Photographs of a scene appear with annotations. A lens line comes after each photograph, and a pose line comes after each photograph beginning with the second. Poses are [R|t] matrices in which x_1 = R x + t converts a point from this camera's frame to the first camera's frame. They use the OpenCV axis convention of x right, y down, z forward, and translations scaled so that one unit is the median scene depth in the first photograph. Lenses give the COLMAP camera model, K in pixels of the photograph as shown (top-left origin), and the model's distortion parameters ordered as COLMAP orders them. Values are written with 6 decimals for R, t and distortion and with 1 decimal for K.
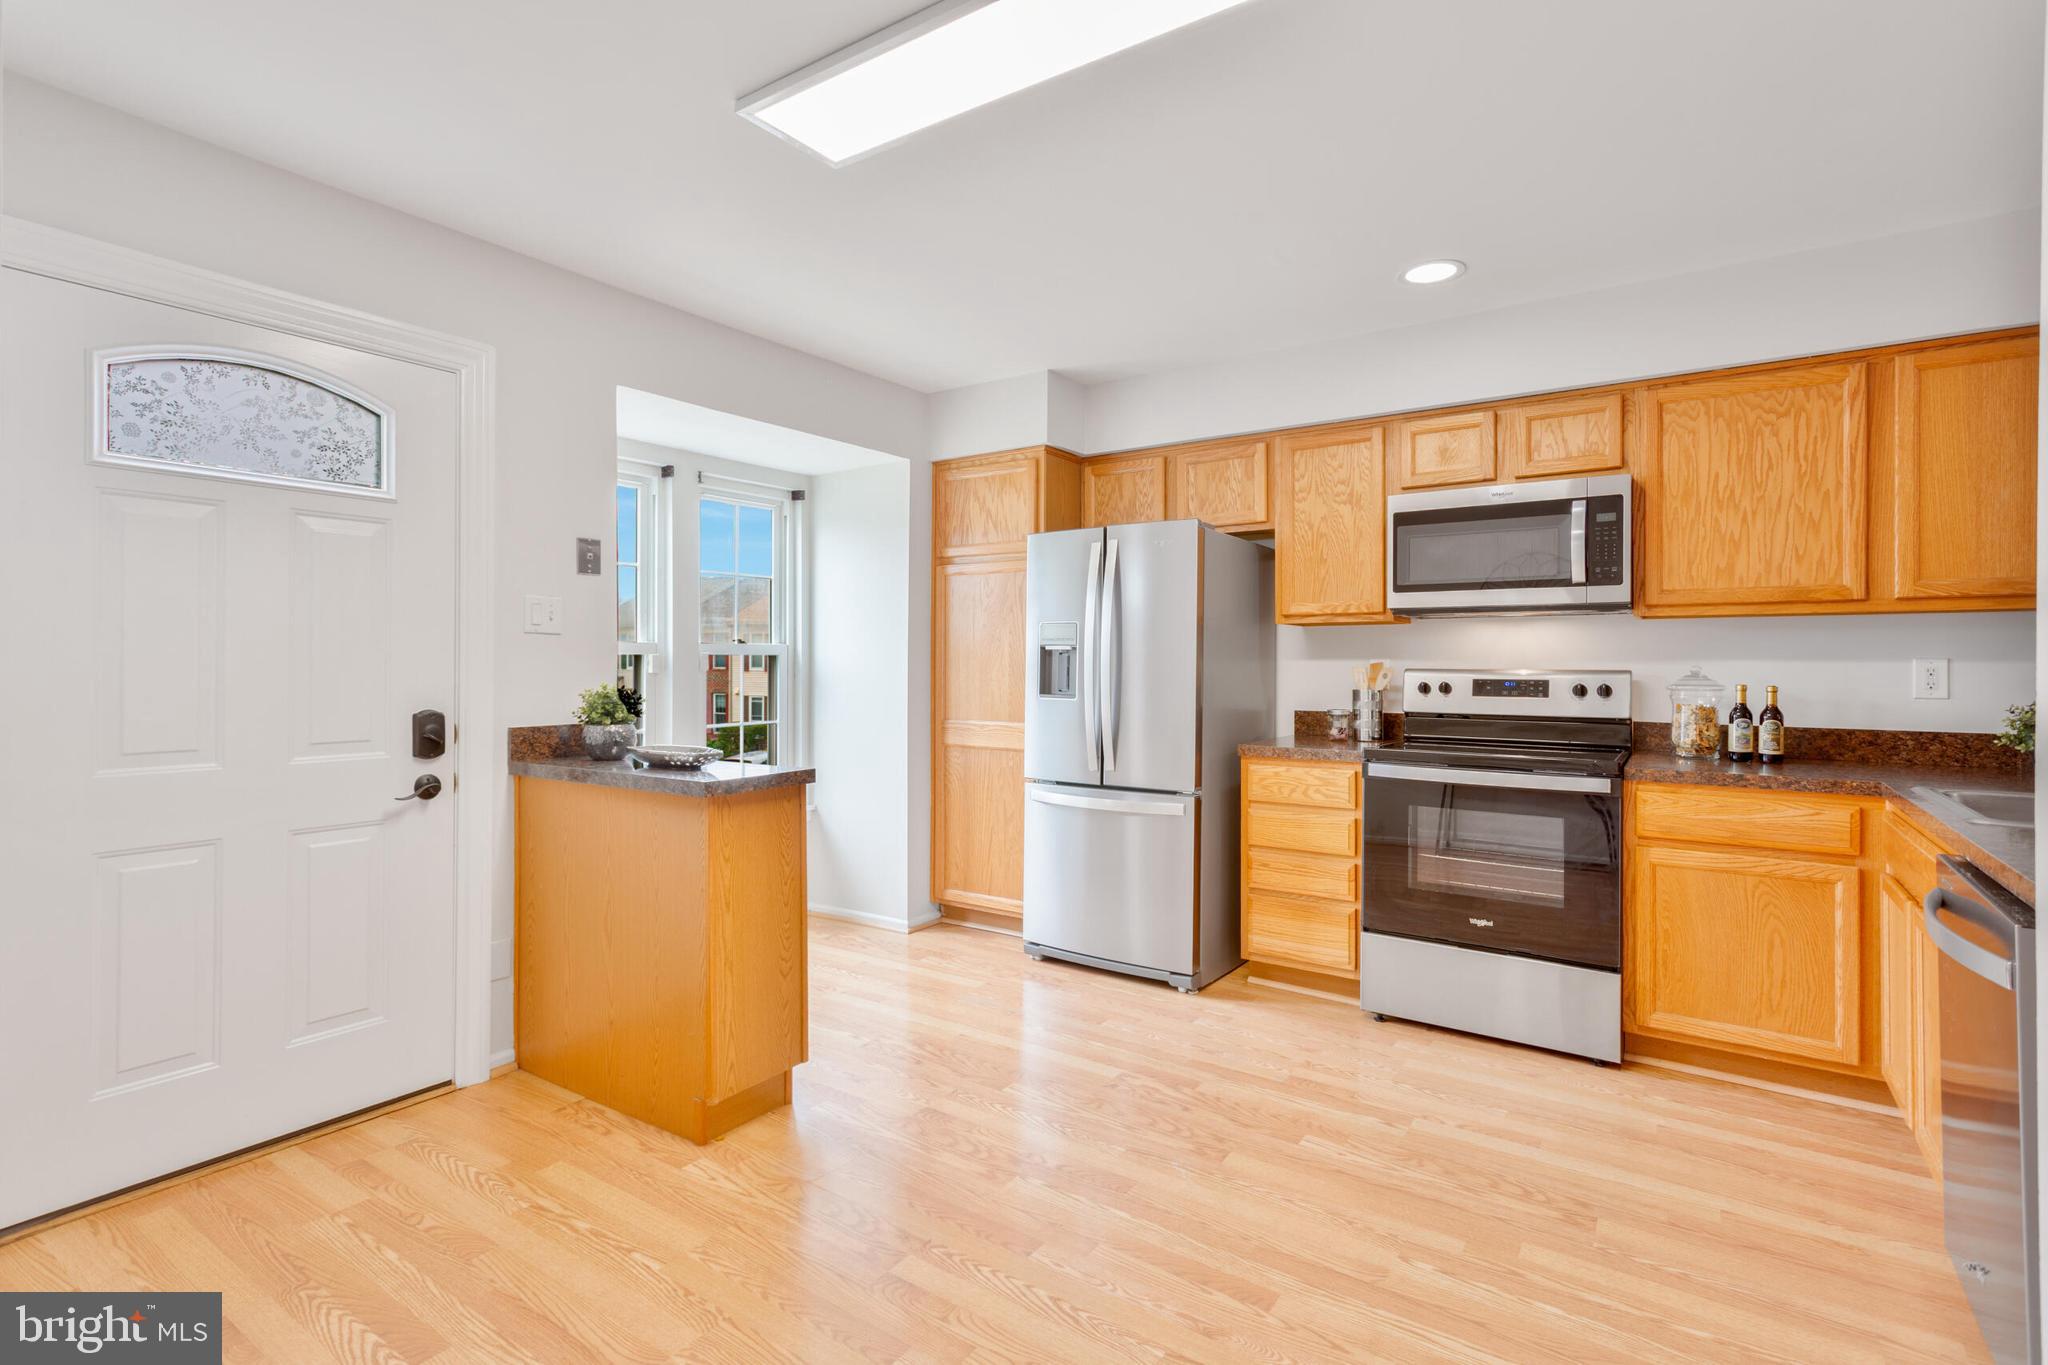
lens RADIAL K [[966.4, 0, 1035.8], [0, 966.4, 662.9], [0, 0, 1]] dist [0.006235, 0.001900]
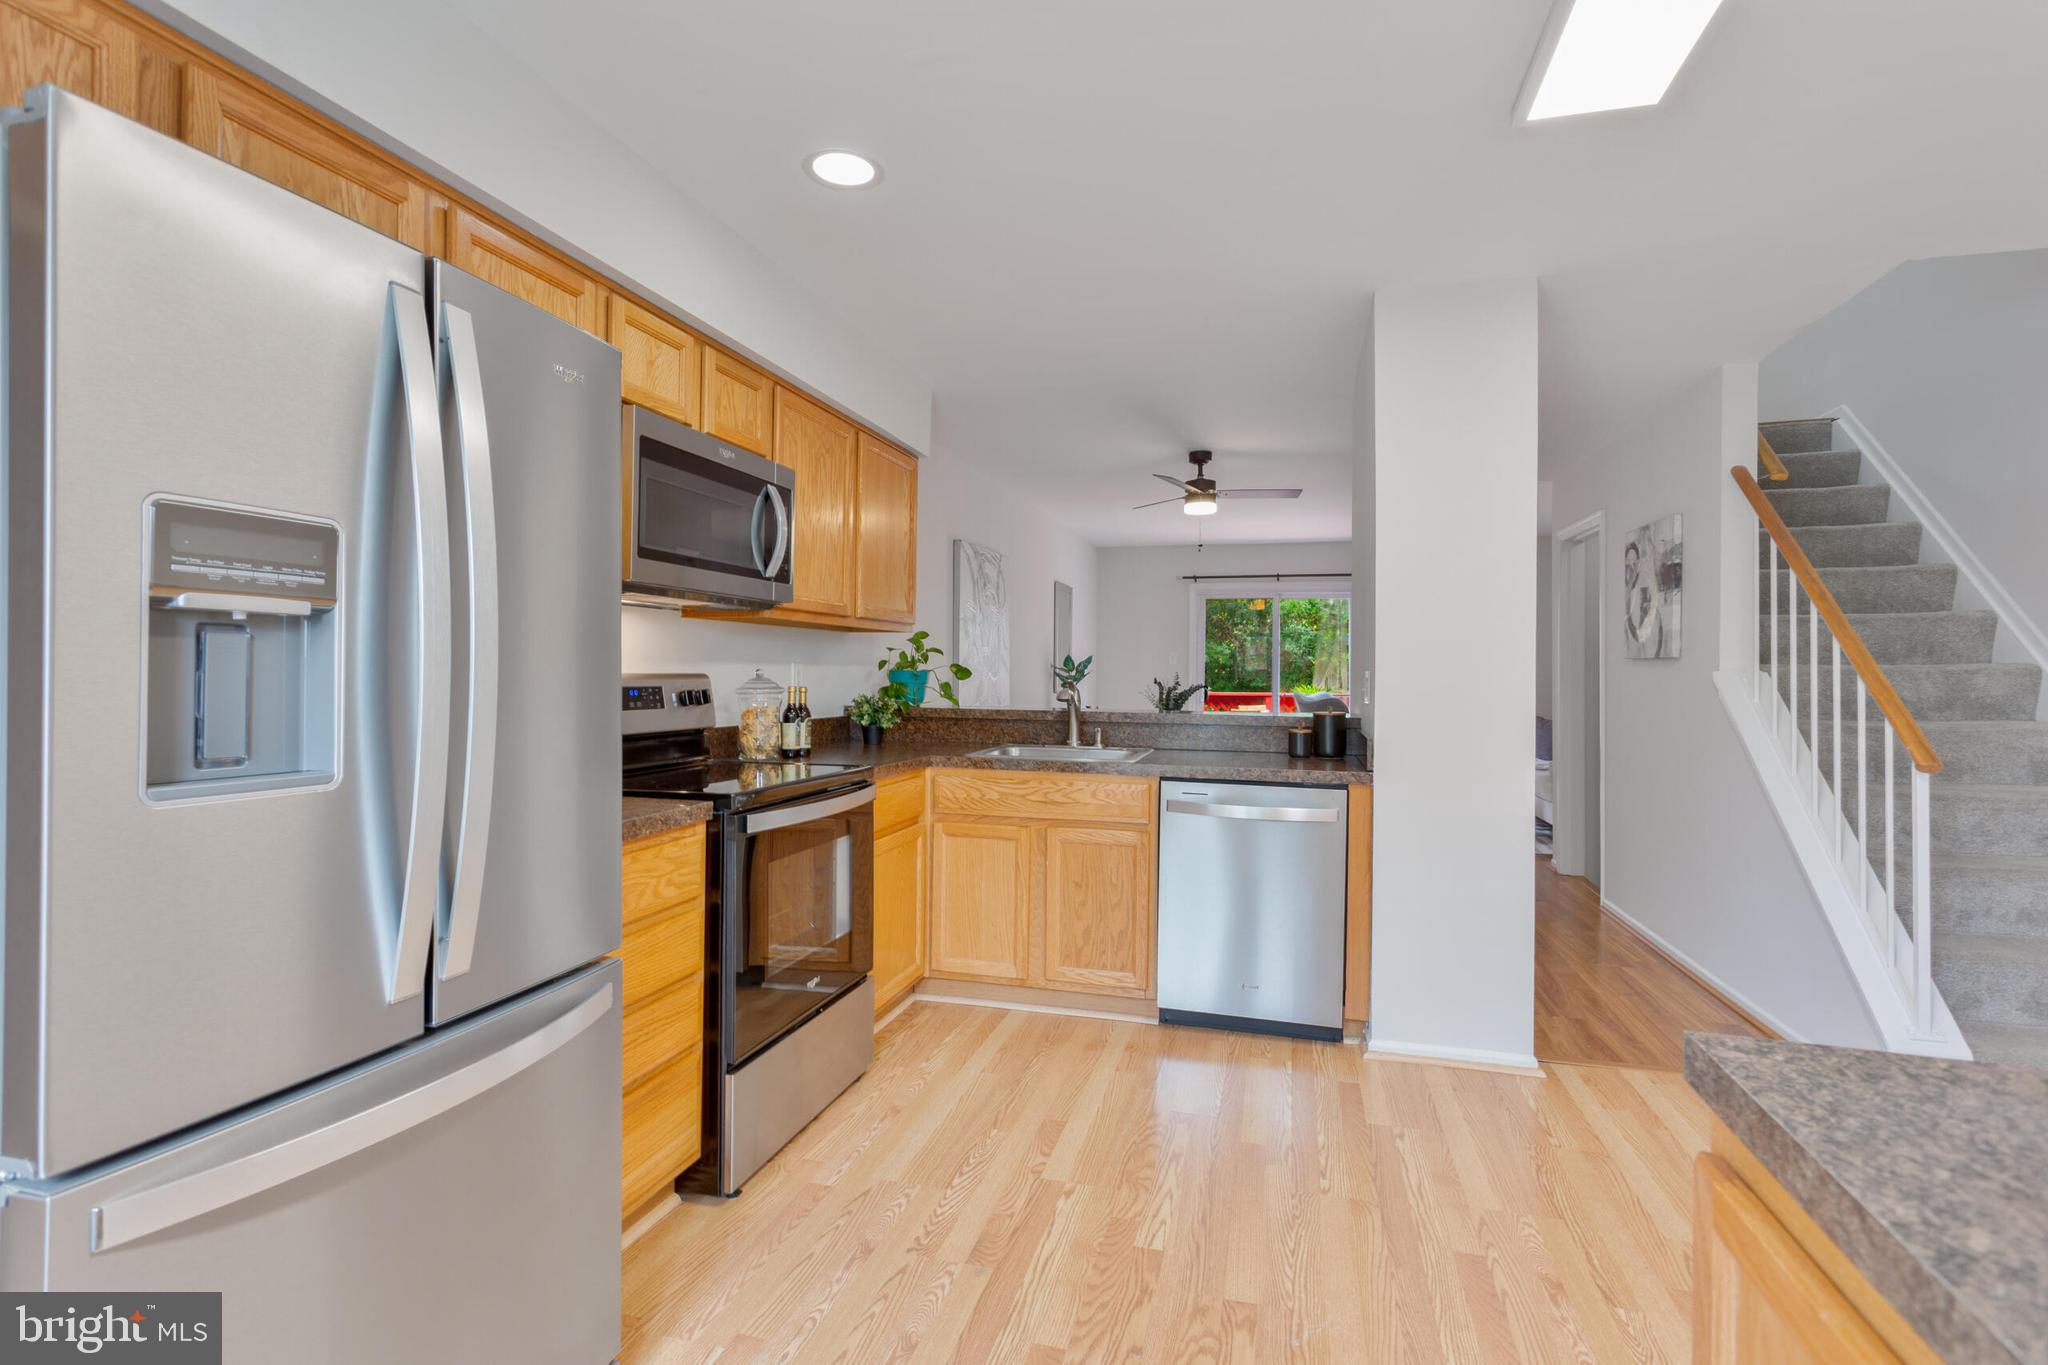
lens RADIAL K [[966.4, 0, 1035.8], [0, 966.4, 662.9], [0, 0, 1]] dist [0.006235, 0.001900]
pose [[-0.327852, 0.003834, 0.944721, -0.360318], [-0.006769, 0.999957, -0.006407, 0.001165], [-0.944705, -0.008495, -0.327812, 1.042664]]
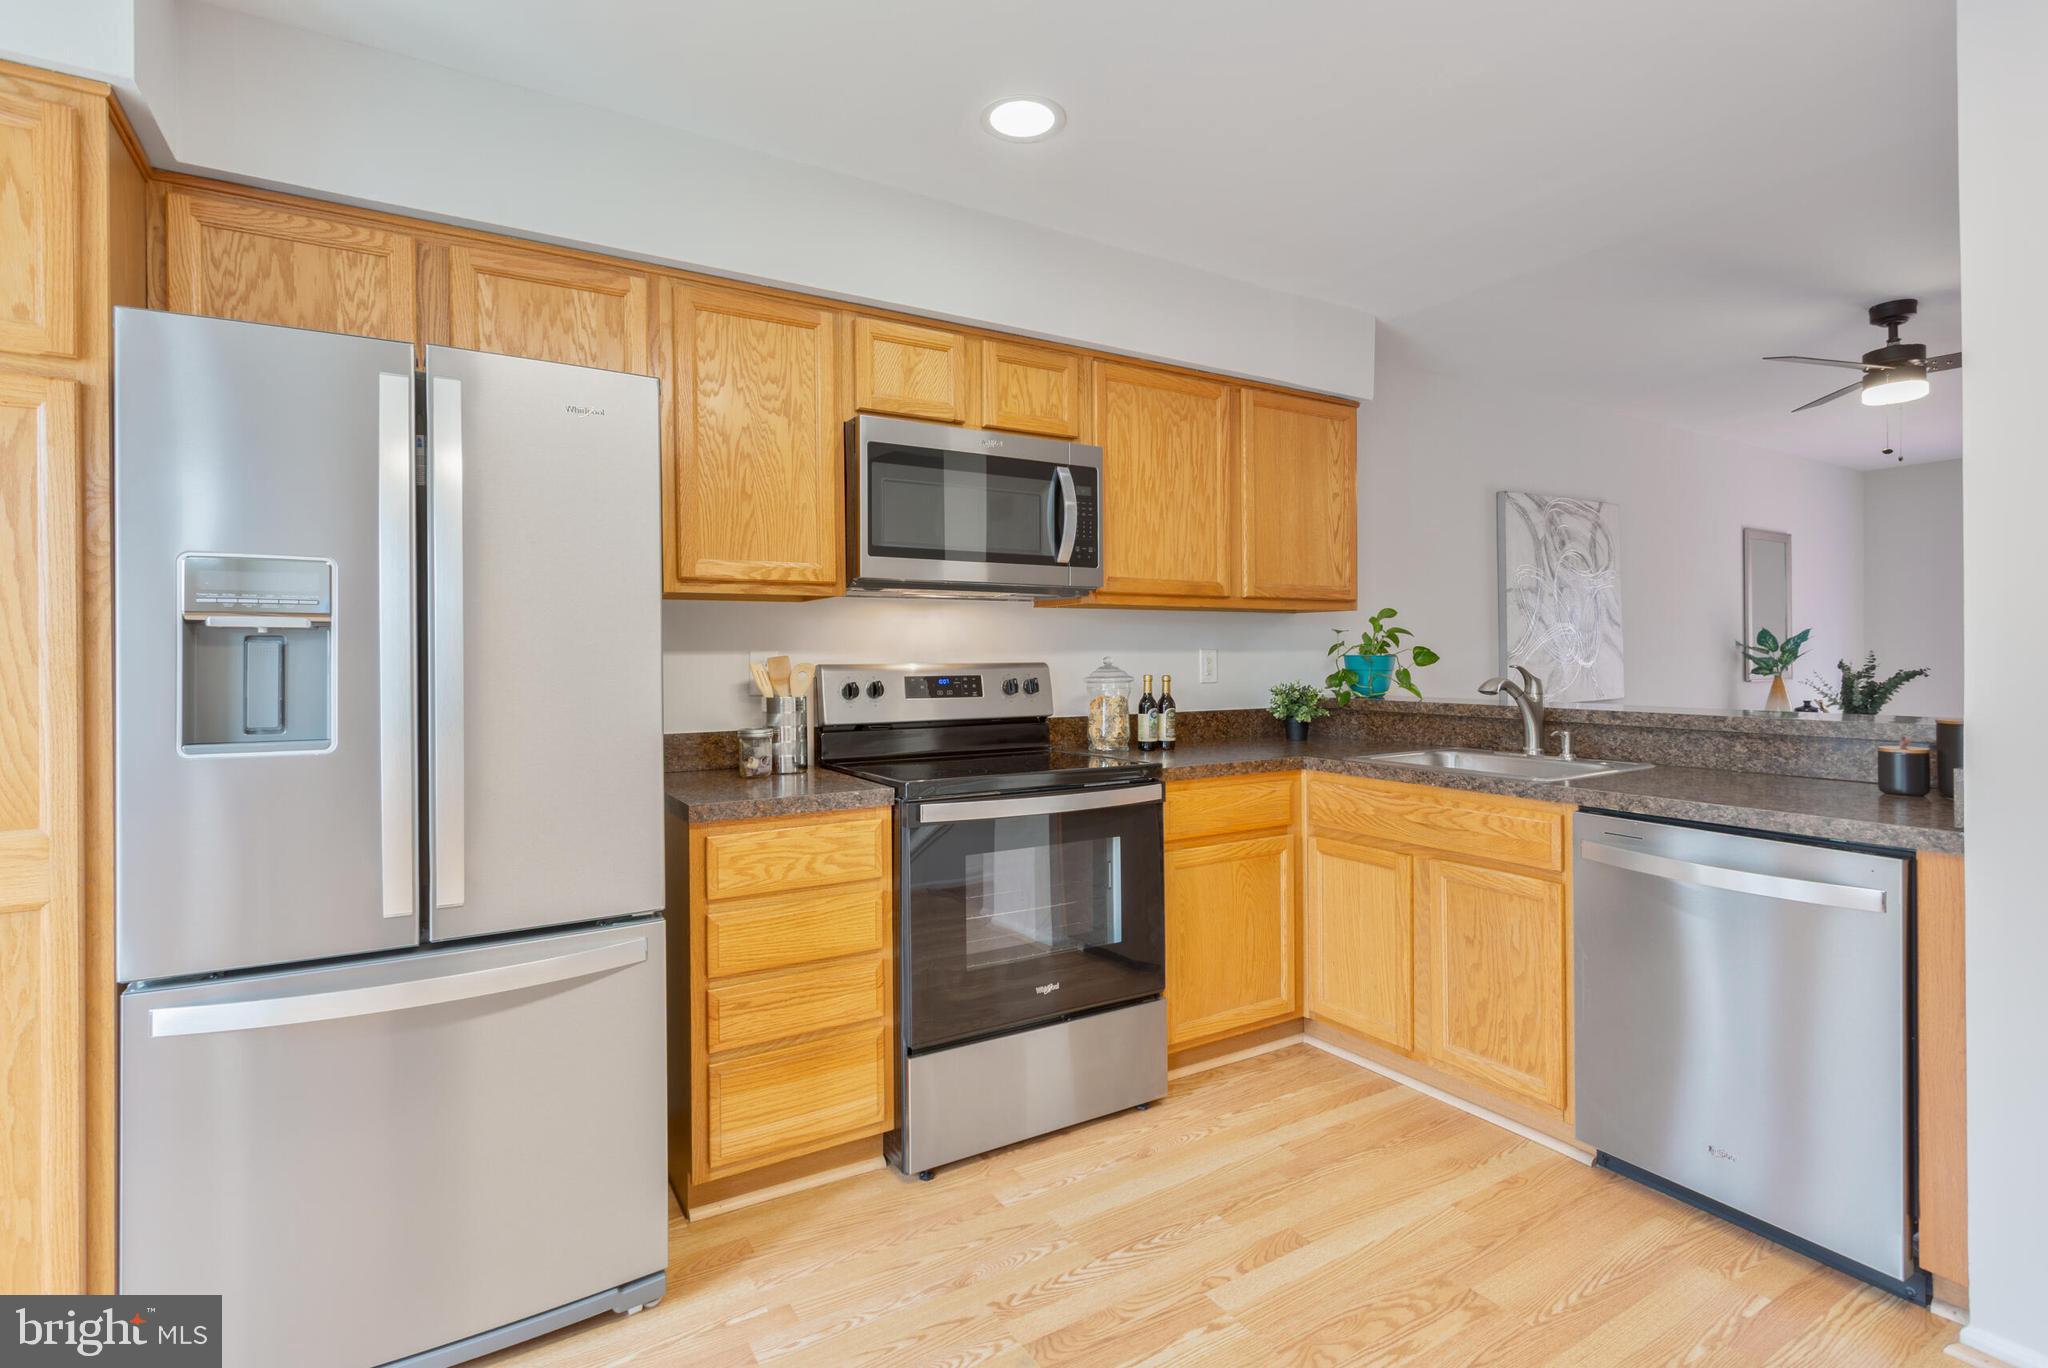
lens RADIAL K [[981.4, 0, 1031.8], [0, 981.4, 658.4], [0, 0, 1]] dist [0.000880, 0.001712]
pose [[0.406282, -0.005781, 0.913730, -0.250564], [0.010308, 0.999945, 0.001743, 0.001836], [-0.913690, 0.008711, 0.406319, 0.657405]]
